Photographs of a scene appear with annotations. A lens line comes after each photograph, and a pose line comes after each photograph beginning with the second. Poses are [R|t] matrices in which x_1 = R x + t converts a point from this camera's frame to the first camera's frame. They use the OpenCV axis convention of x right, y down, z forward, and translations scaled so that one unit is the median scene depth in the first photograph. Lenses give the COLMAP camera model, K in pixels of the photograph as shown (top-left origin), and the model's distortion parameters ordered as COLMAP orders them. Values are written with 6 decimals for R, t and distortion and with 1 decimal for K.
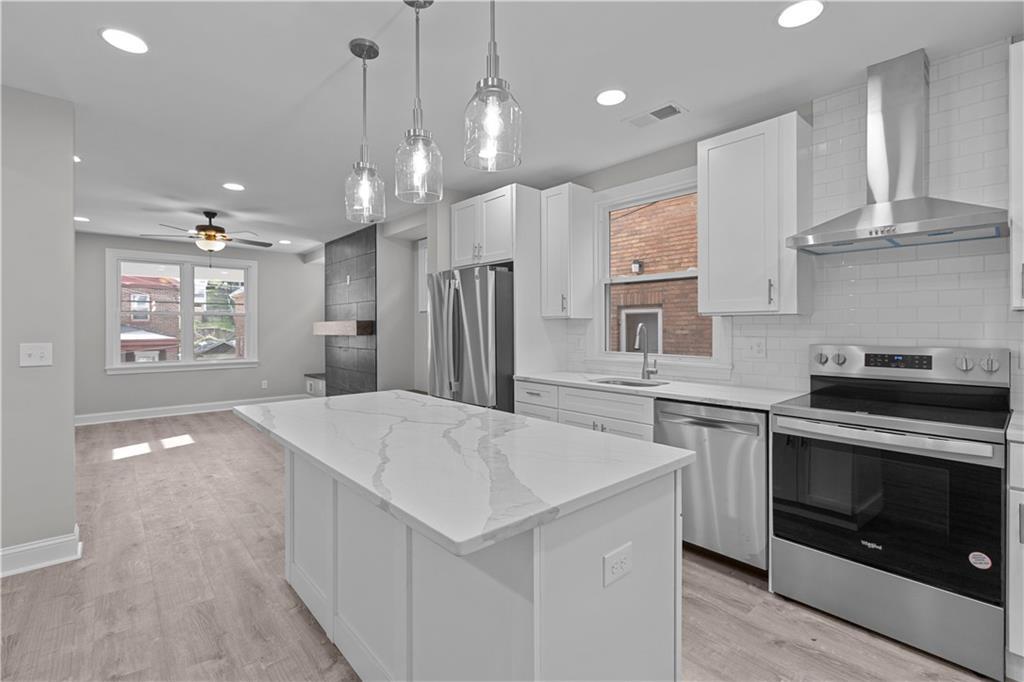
lens RADIAL K [[460.0, 0, 520.1], [0, 460.0, 330.2], [0, 0, 1]] dist [0.002139, 0.000156]
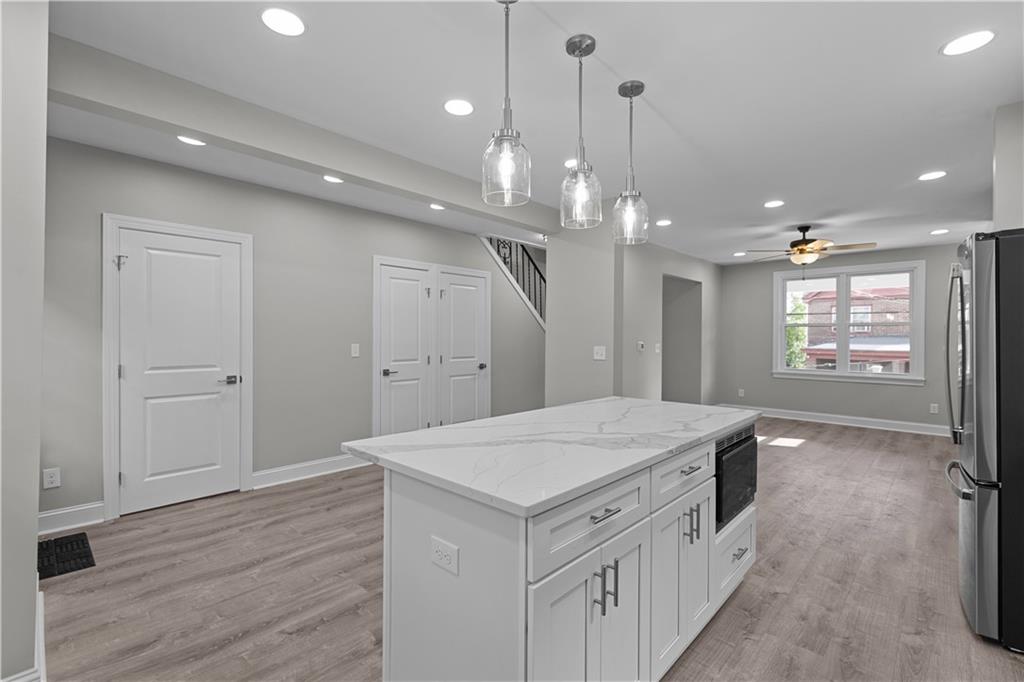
lens RADIAL K [[456.2, 0, 490.6], [0, 456.2, 340.8], [0, 0, 1]] dist [-0.016647, 0.000003]
pose [[0.072147, 0.010113, -0.997343, 0.289962], [-0.010765, 0.999898, 0.009361, -0.002201], [0.997336, 0.010061, 0.072249, 0.229175]]
